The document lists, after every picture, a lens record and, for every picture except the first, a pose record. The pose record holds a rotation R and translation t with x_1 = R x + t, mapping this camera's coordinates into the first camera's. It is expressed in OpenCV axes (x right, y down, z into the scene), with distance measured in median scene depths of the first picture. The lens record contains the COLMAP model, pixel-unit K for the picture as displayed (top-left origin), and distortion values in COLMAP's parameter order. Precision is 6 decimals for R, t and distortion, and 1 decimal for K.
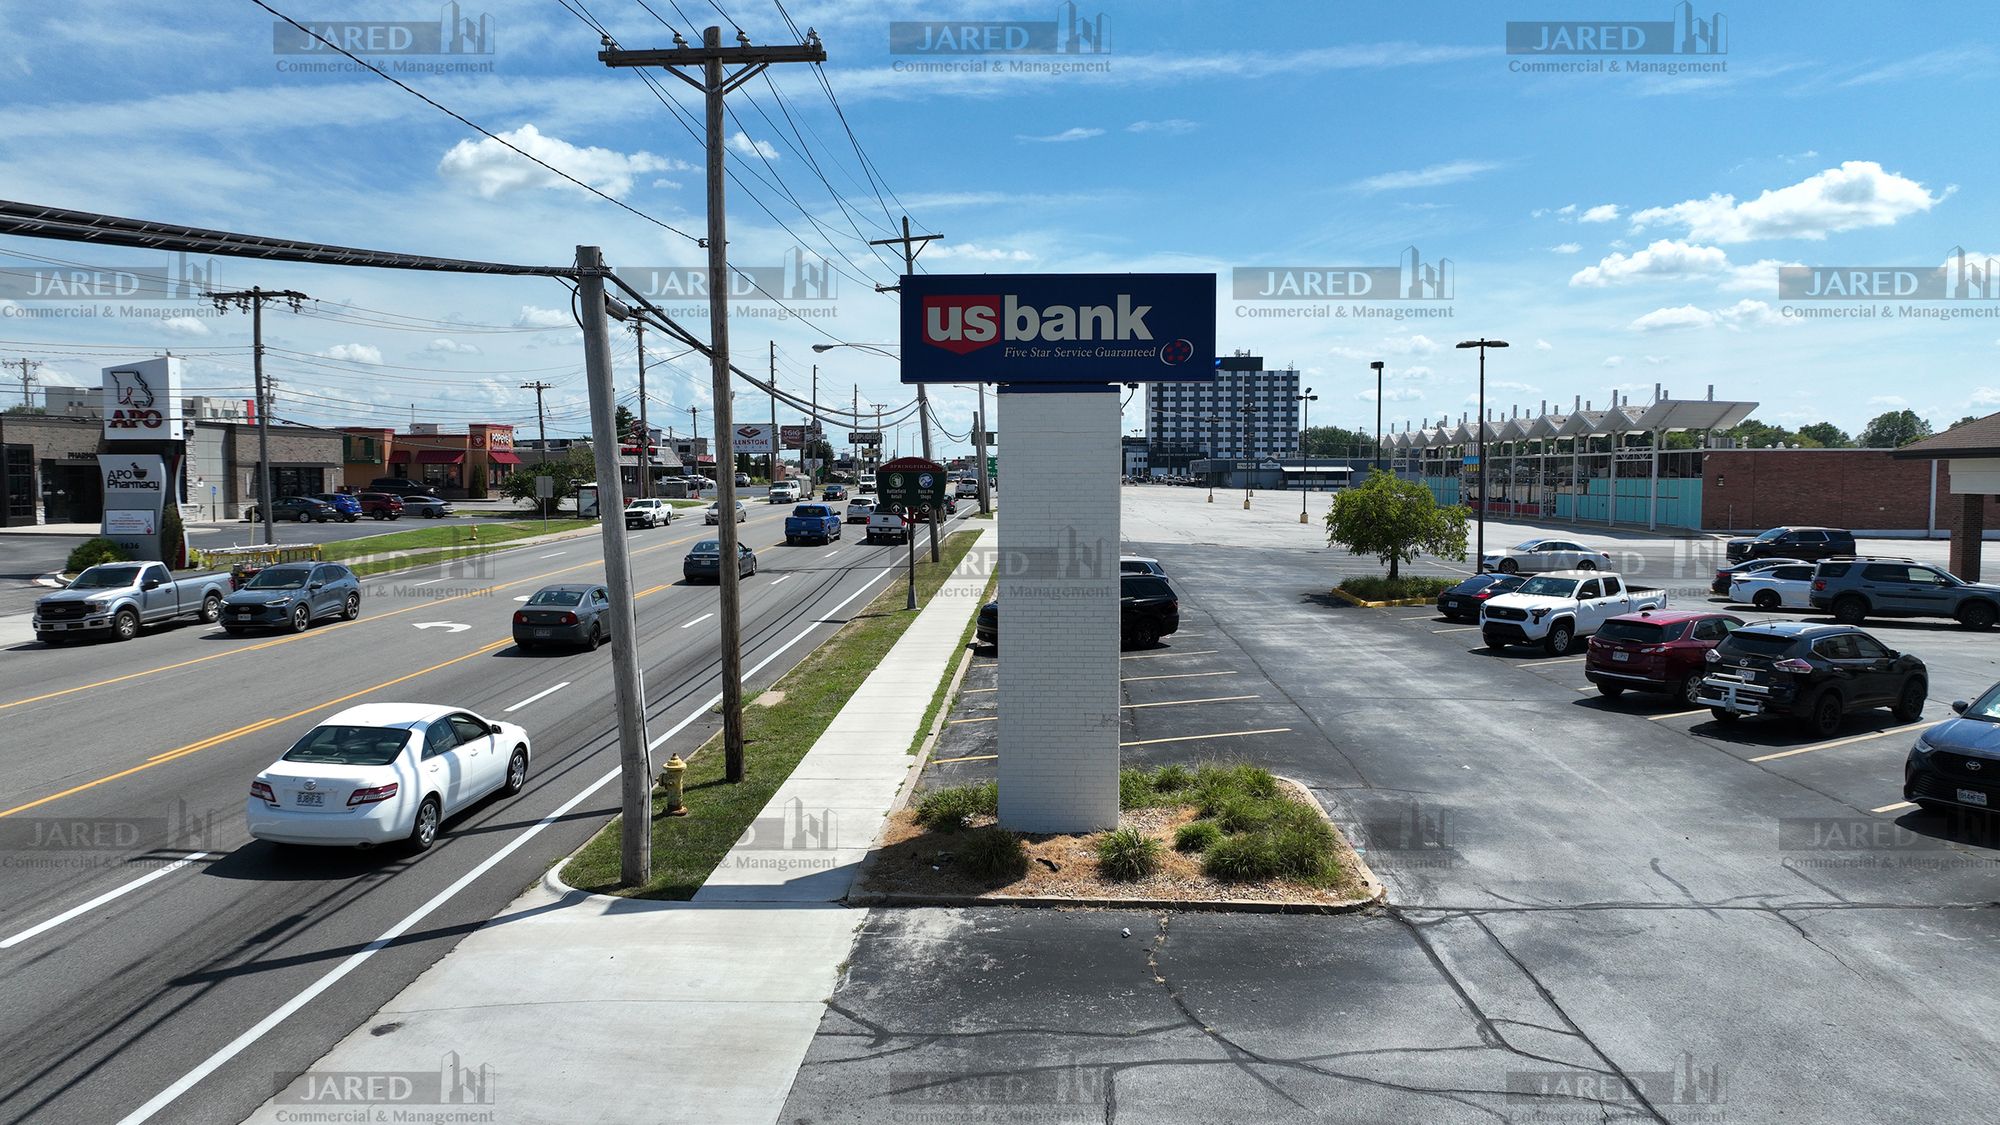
lens RADIAL K [[1432.6, 0, 1000.0], [0, 1432.6, 562.5], [0, 0, 1]] dist [0.008625, 0.001693]
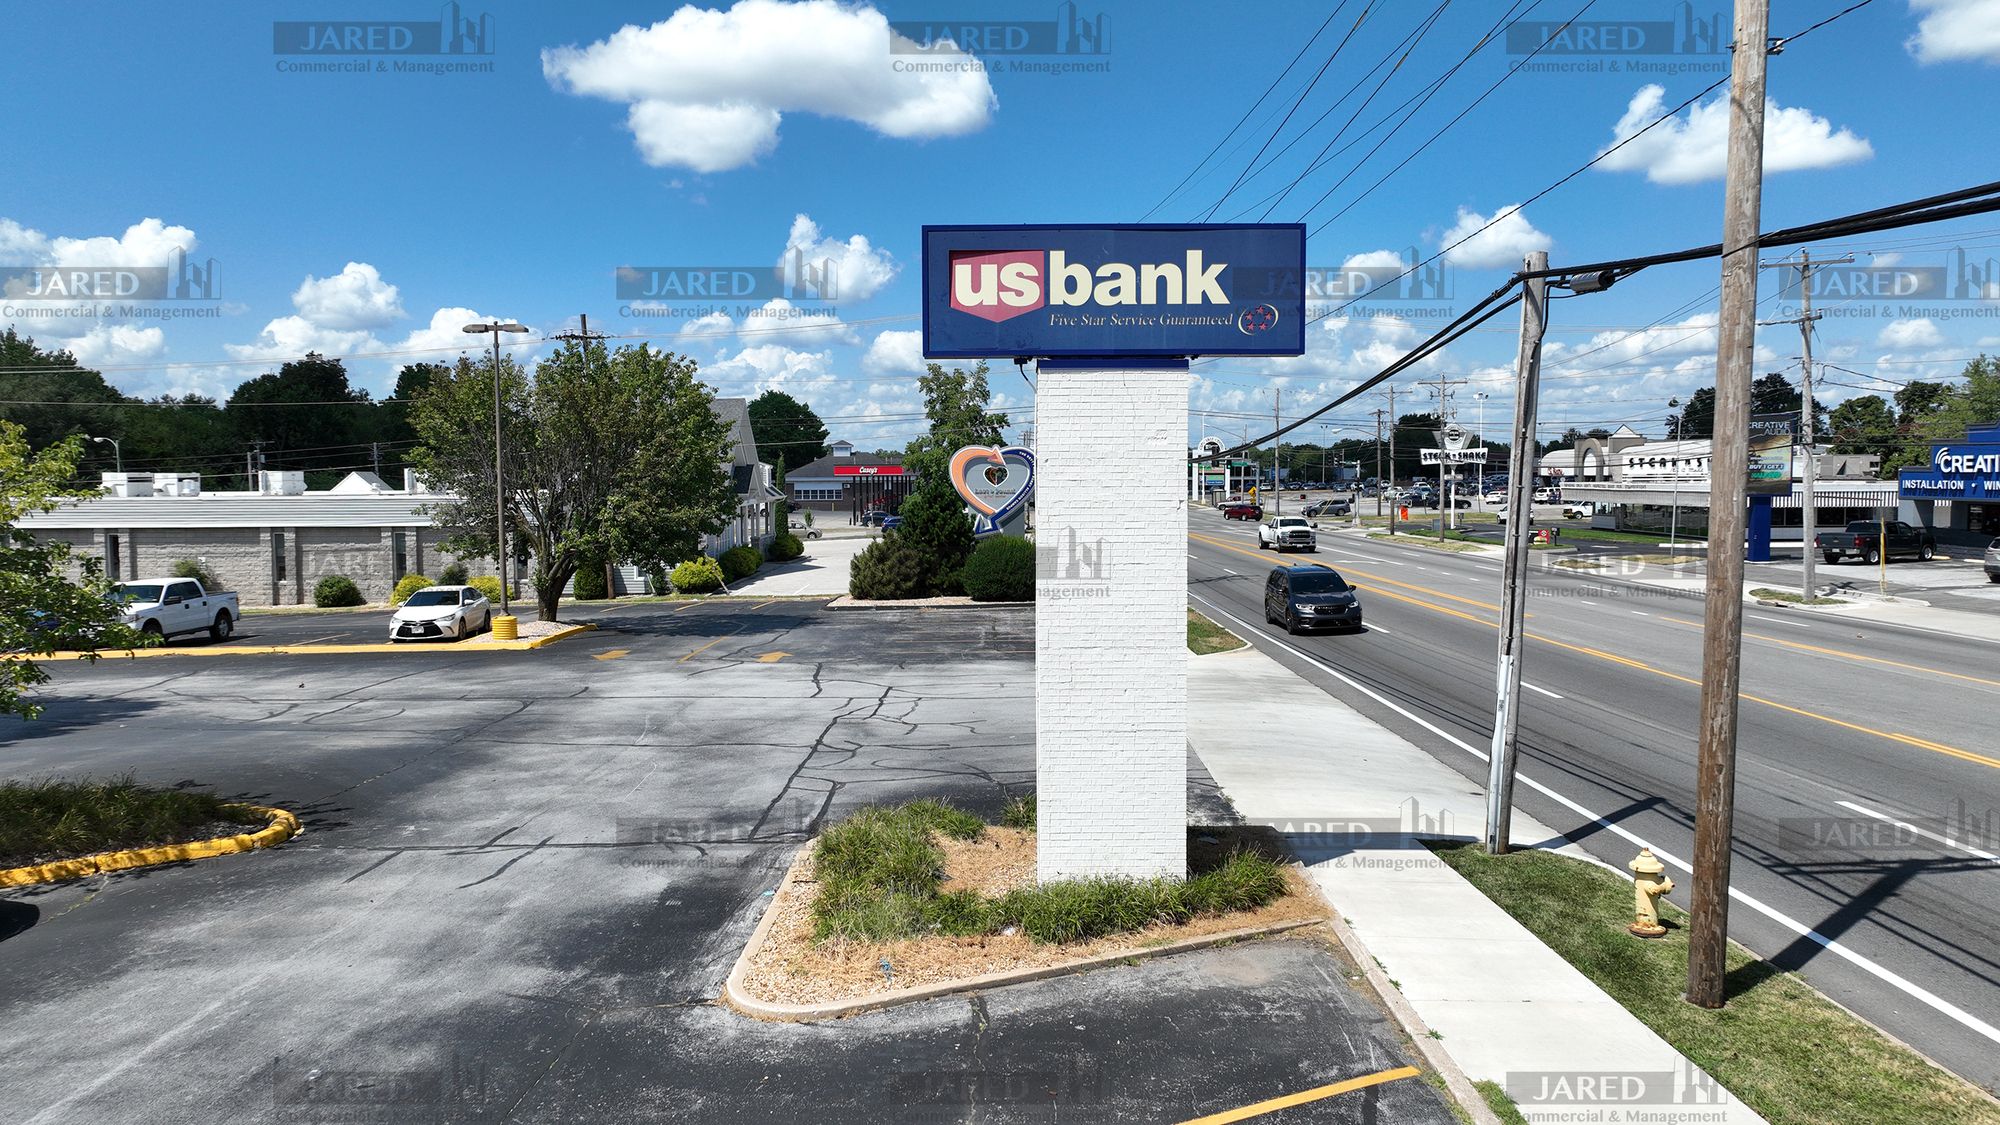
lens RADIAL K [[1432.6, 0, 1000.0], [0, 1432.6, 562.5], [0, 0, 1]] dist [0.008625, 0.001693]
pose [[-0.999436, 0.008700, -0.032431, 0.154537], [0.004646, 0.992391, 0.123038, -0.129635], [0.033254, 0.122818, -0.991872, 2.154155]]
